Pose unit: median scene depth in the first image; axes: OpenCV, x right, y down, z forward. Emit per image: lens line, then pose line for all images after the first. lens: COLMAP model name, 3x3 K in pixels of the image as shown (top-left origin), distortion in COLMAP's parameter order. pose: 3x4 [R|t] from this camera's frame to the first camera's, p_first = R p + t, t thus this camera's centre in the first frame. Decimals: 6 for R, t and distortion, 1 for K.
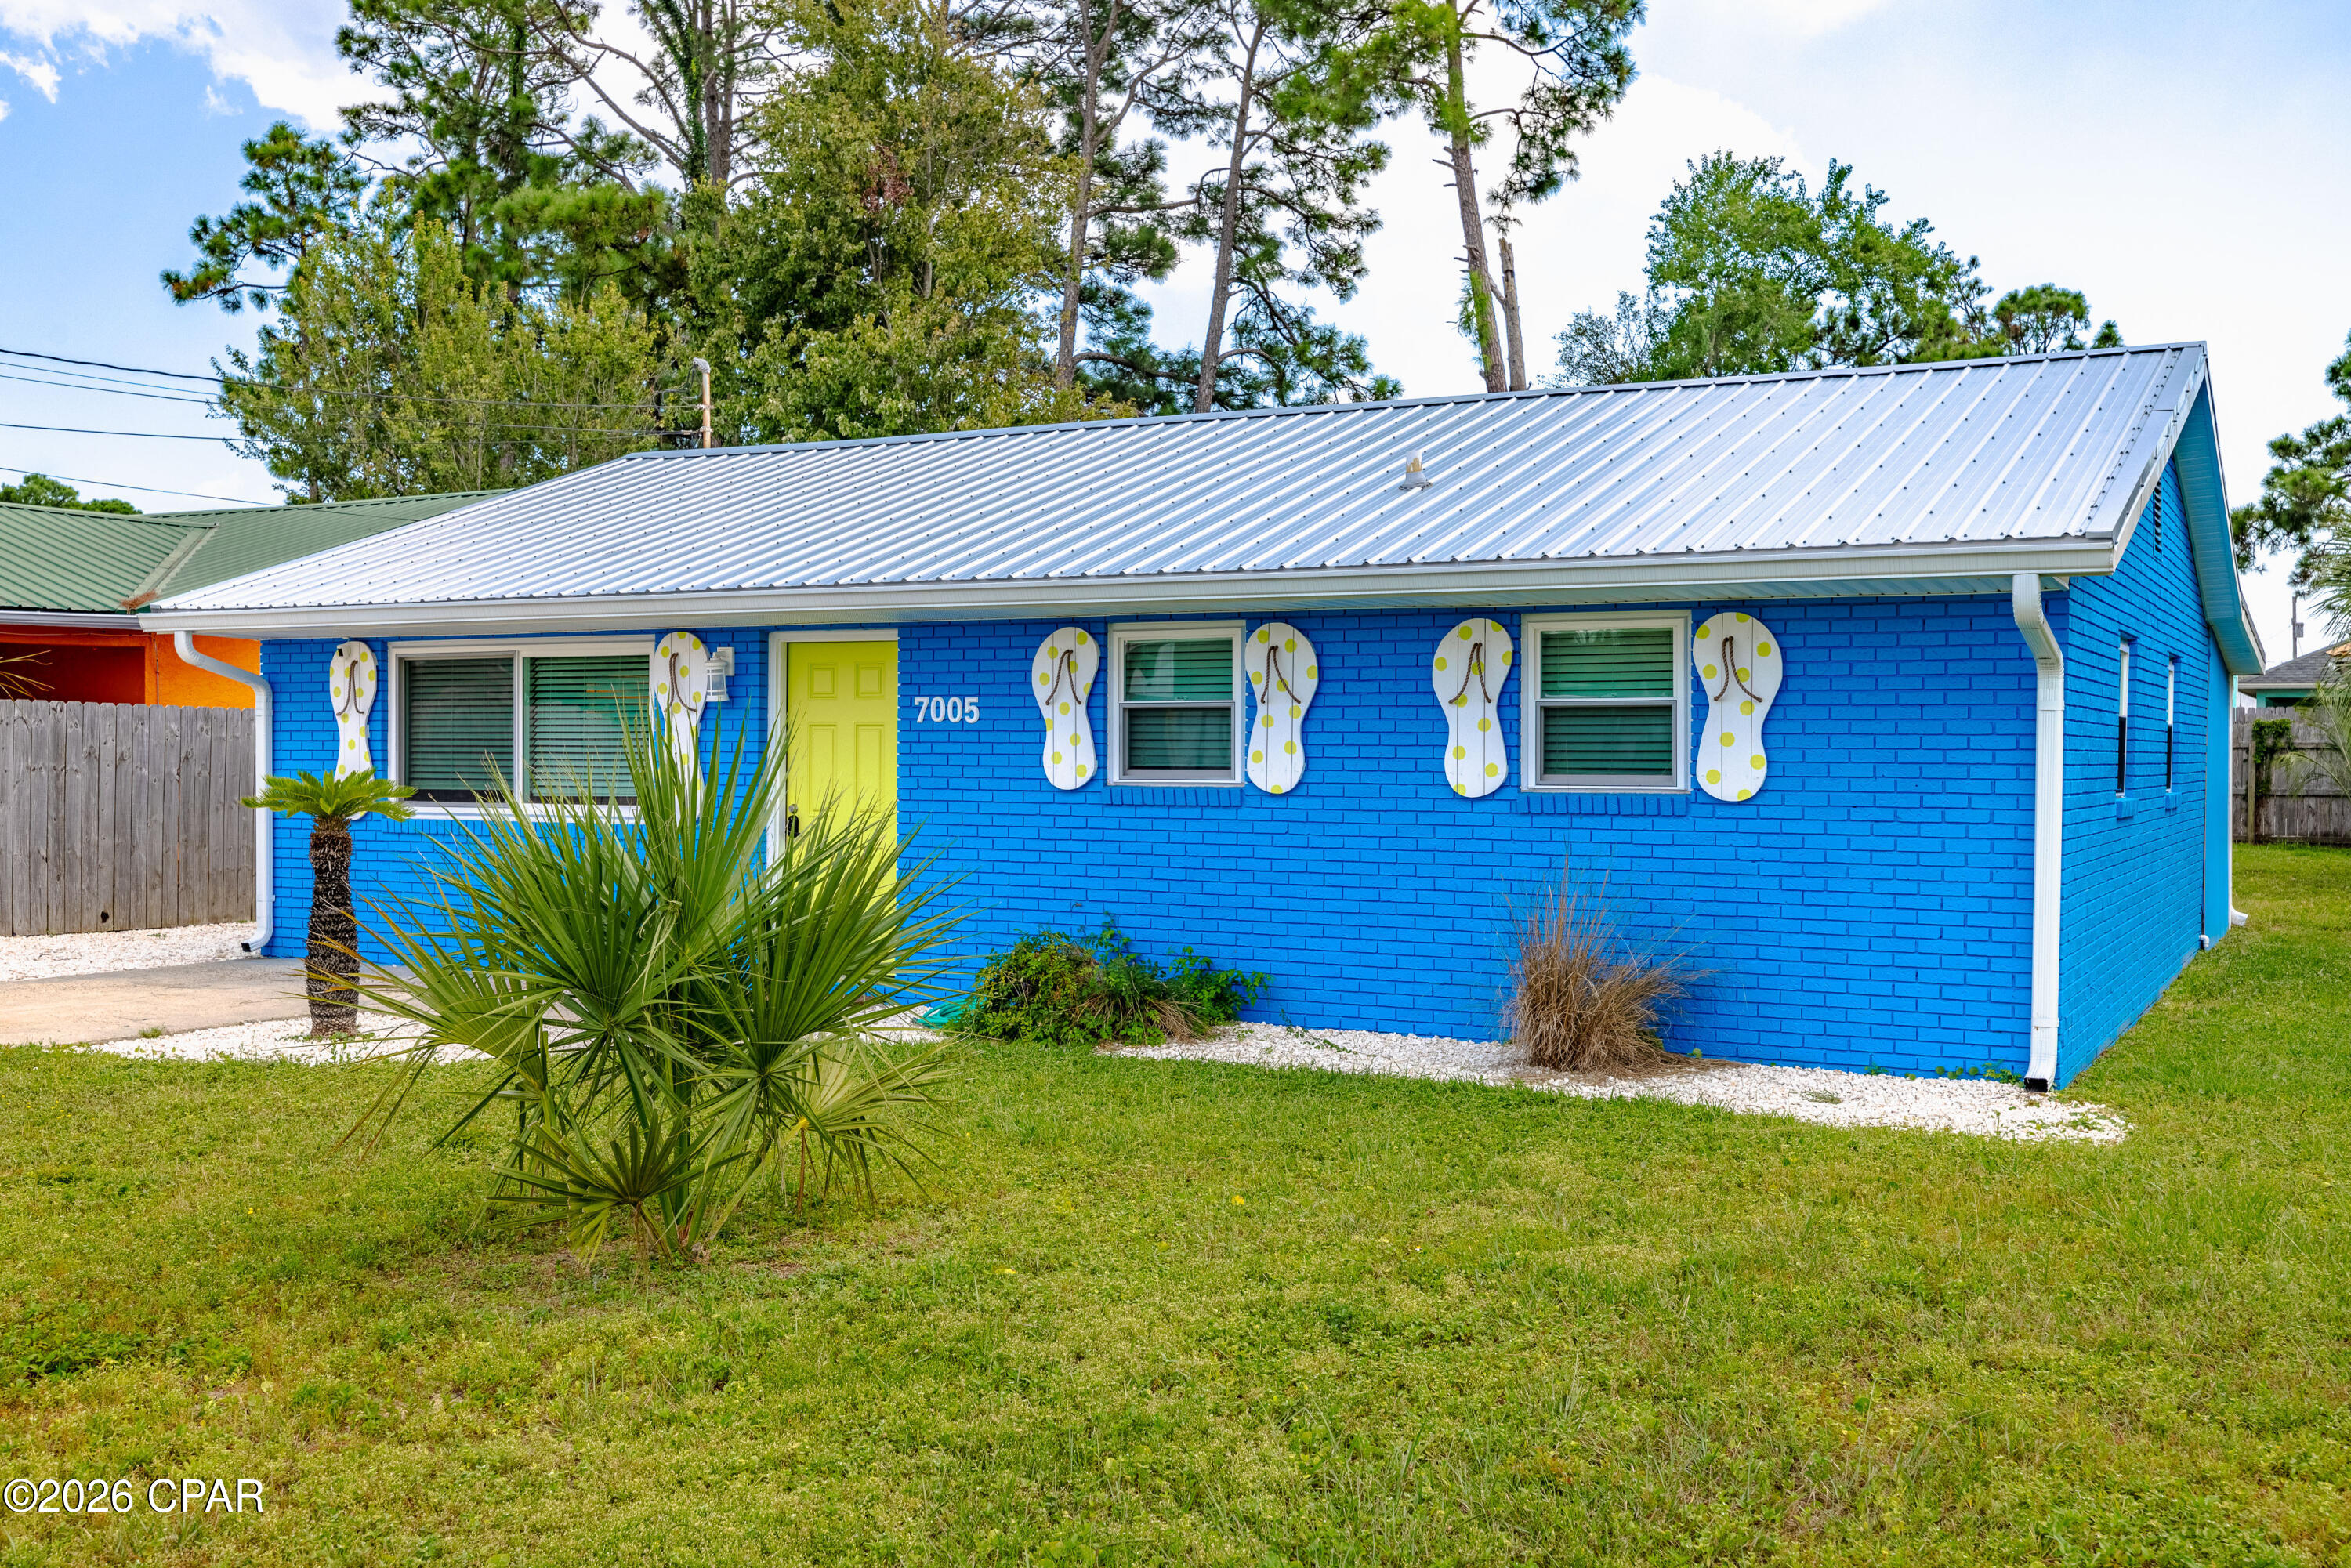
lens RADIAL K [[2292.4, 0, 1175.5], [0, 2292.4, 784.0], [0, 0, 1]] dist [0.006049, -0.017493]
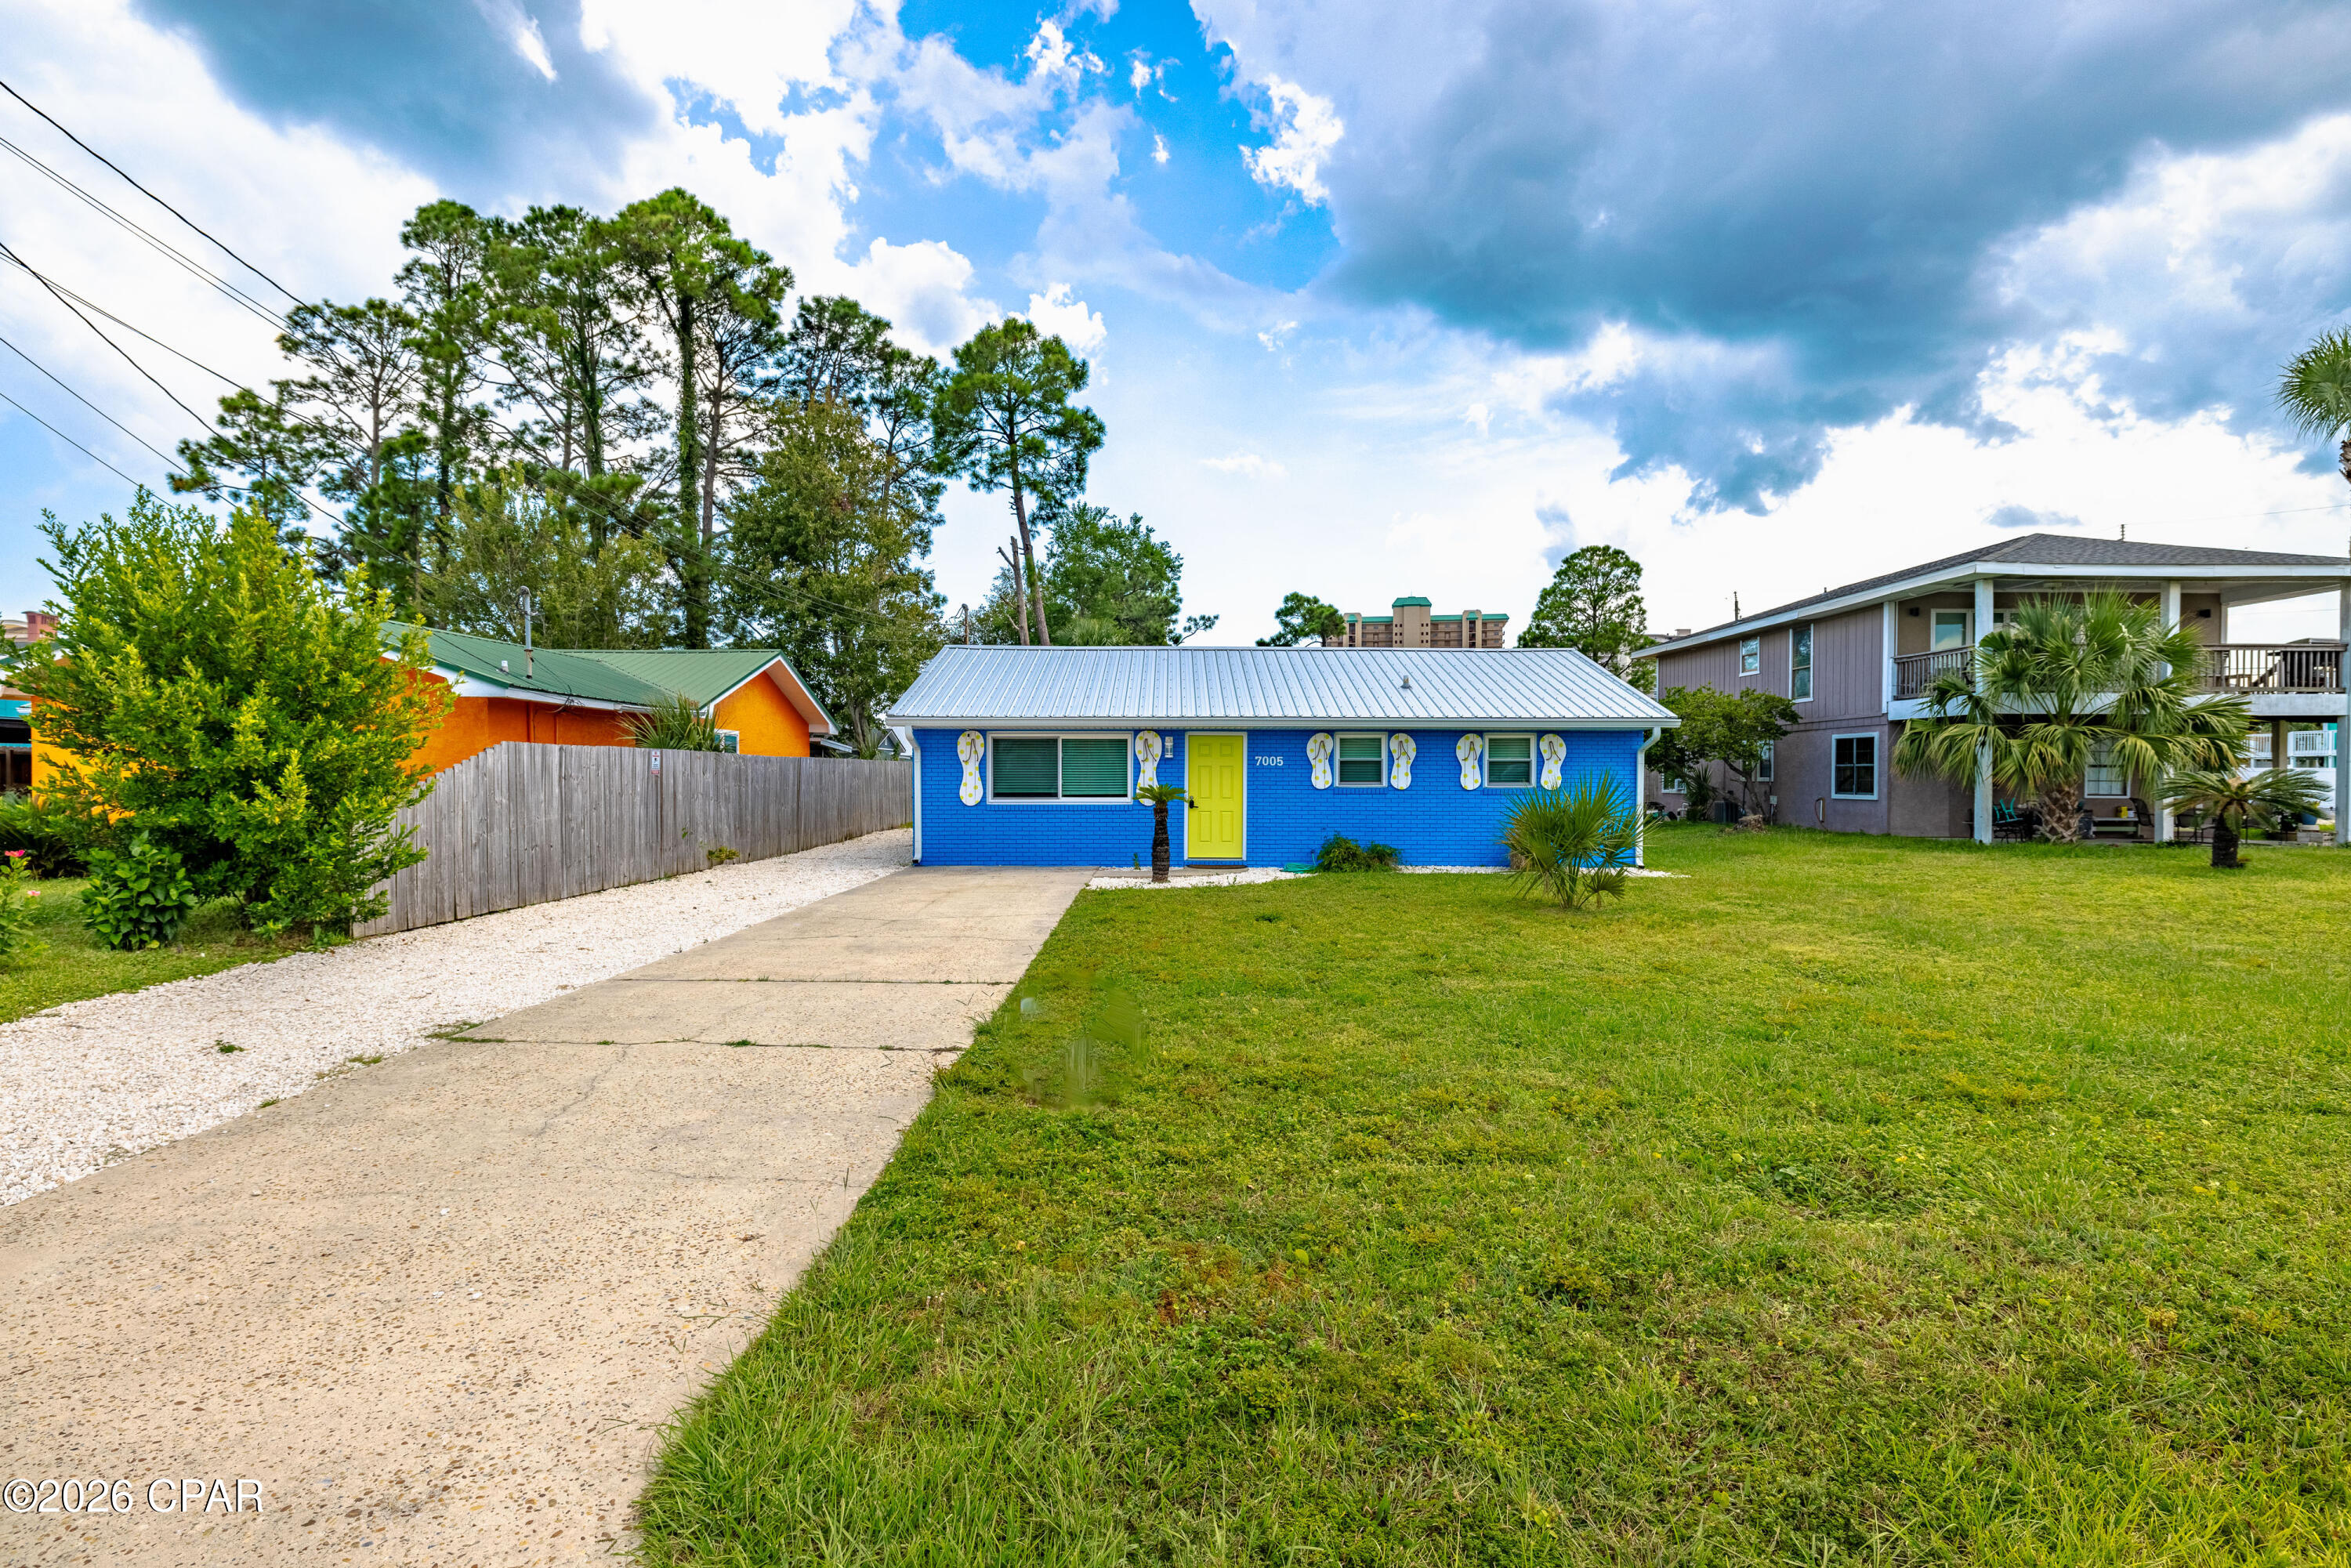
lens RADIAL K [[1217.6, 0, 1175.5], [0, 1217.6, 784.0], [0, 0, 1]] dist [-0.003752, -0.000264]
pose [[0.876594, -0.007178, 0.481177, -0.866489], [0.009710, 0.999949, -0.002773, -0.001341], [-0.481132, 0.007103, 0.876619, -0.235420]]
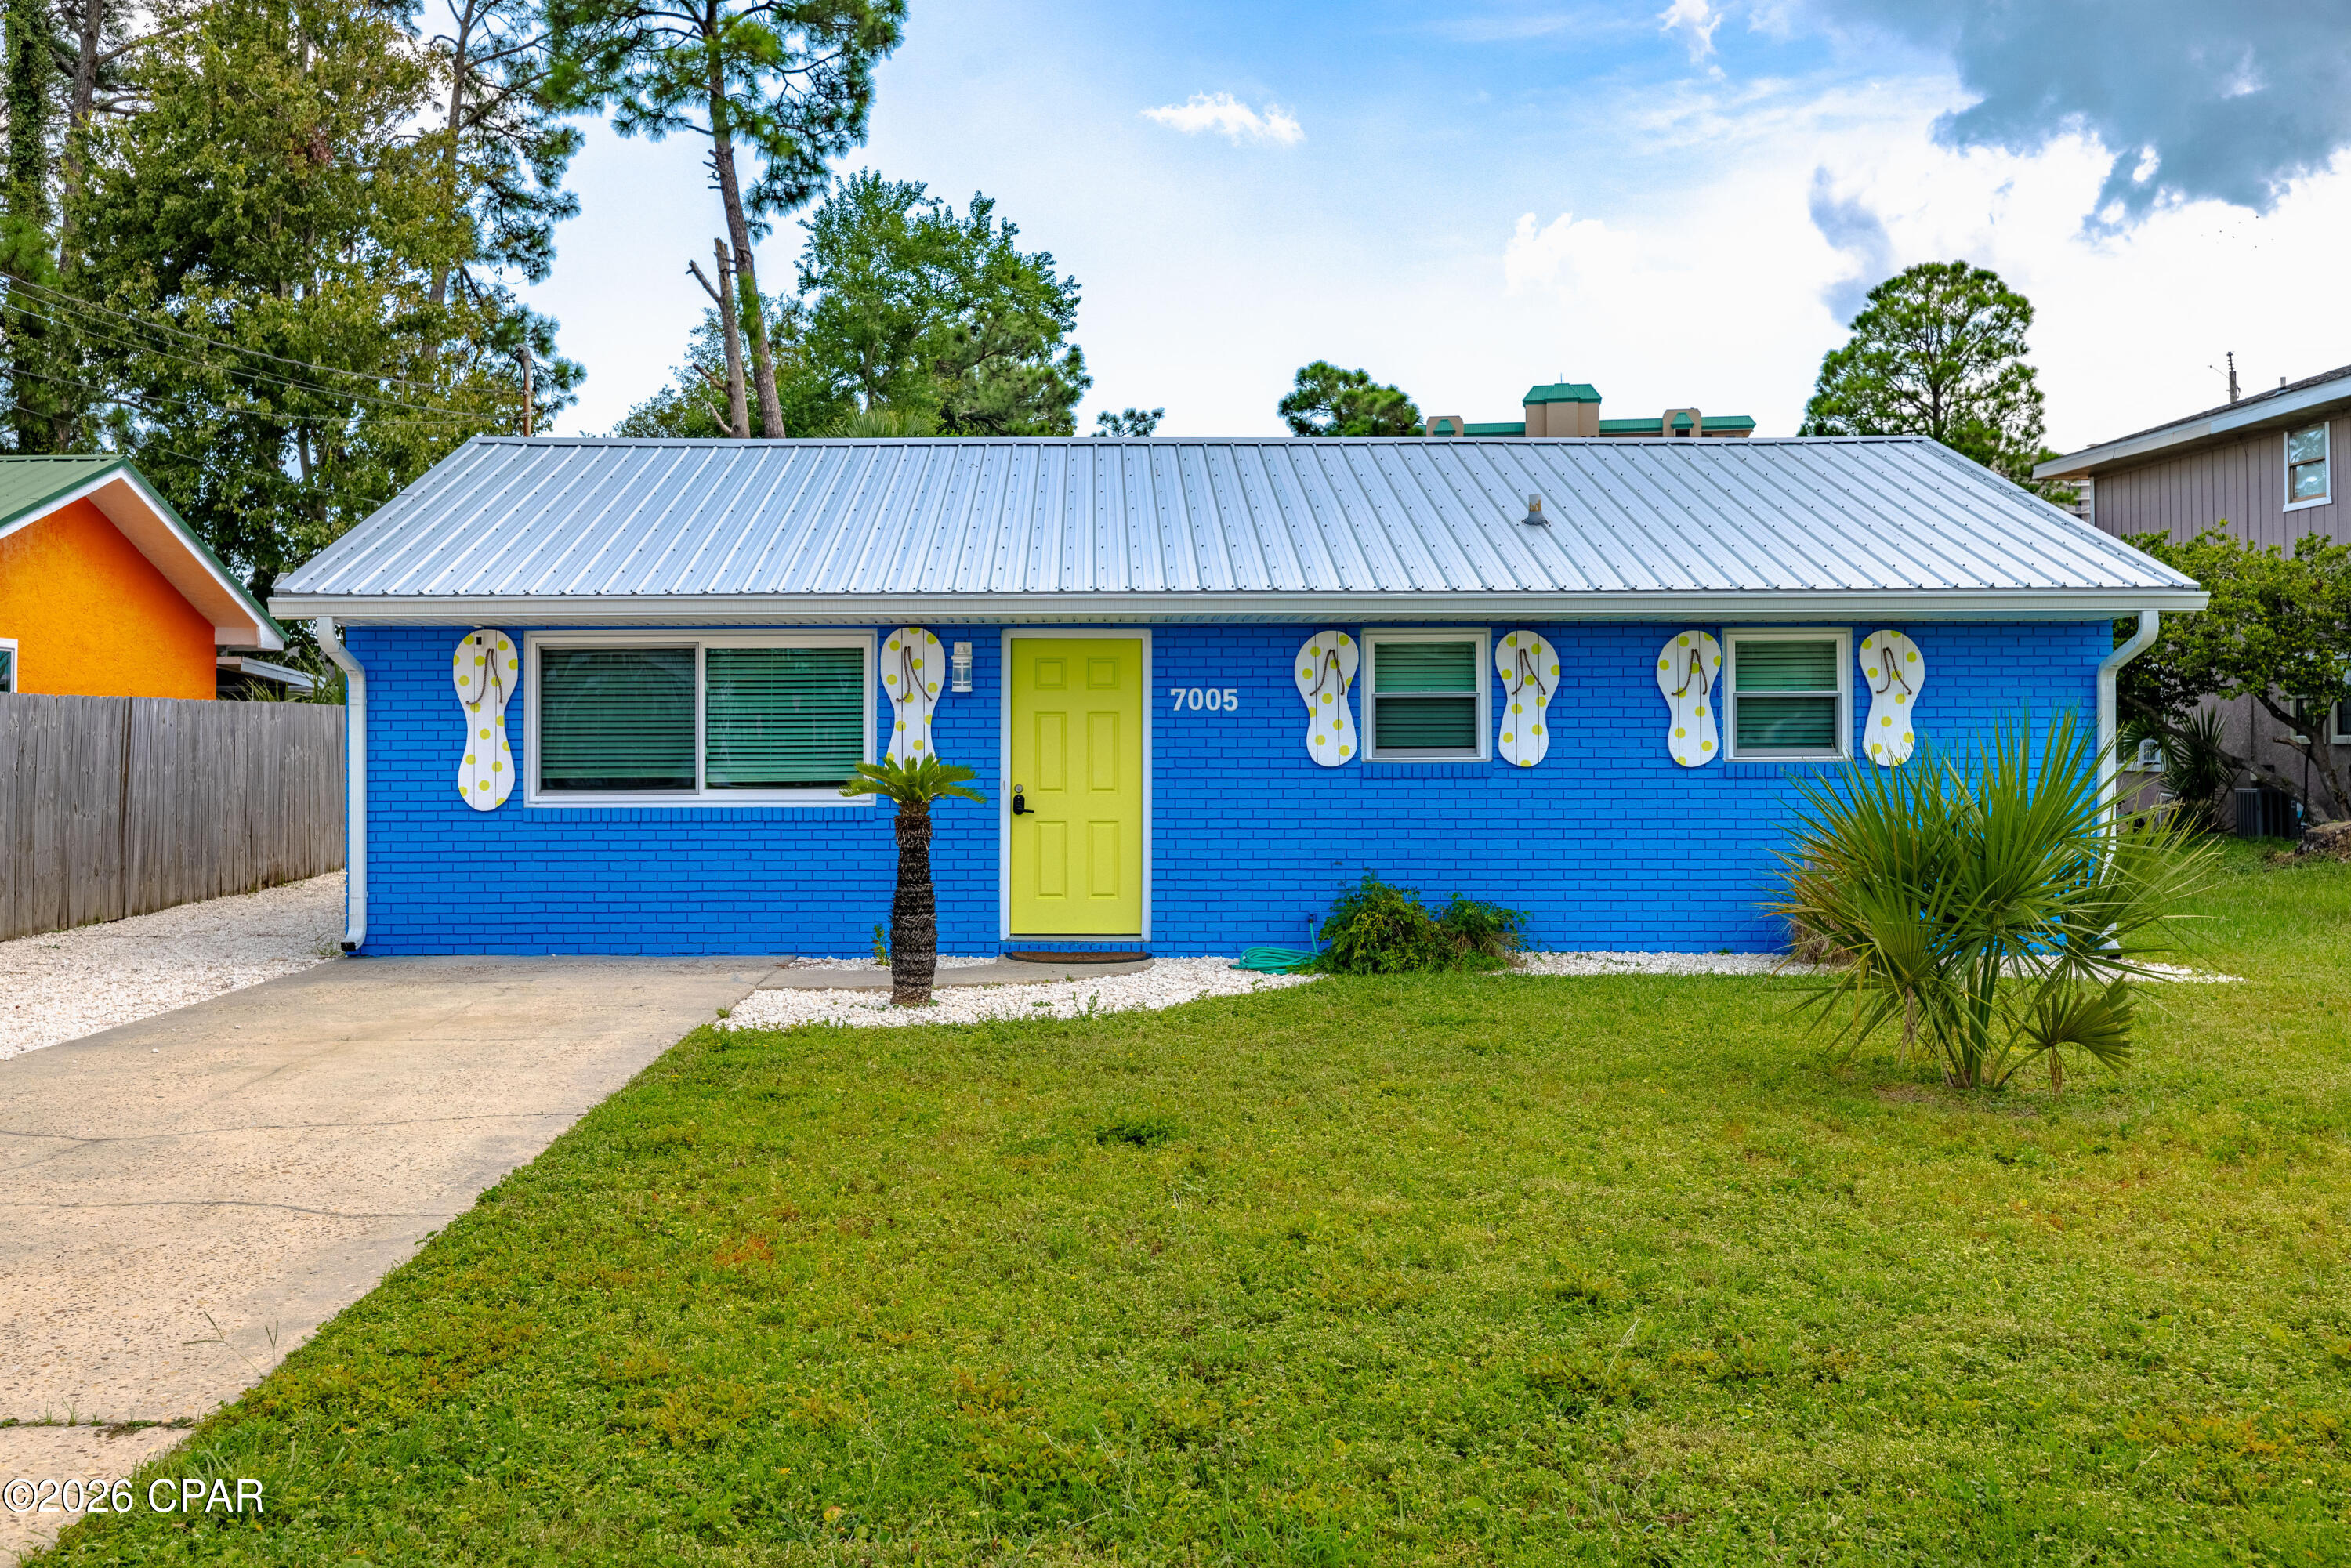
lens RADIAL K [[2373.4, 0, 1096.1], [0, 2373.4, 677.3], [0, 0, 1]] dist [0.015032, -0.009030]
pose [[0.878521, 0.004426, 0.477684, -0.682331], [0.014463, 0.999252, -0.035859, -0.001229], [-0.477485, 0.038412, 0.877800, -0.026425]]
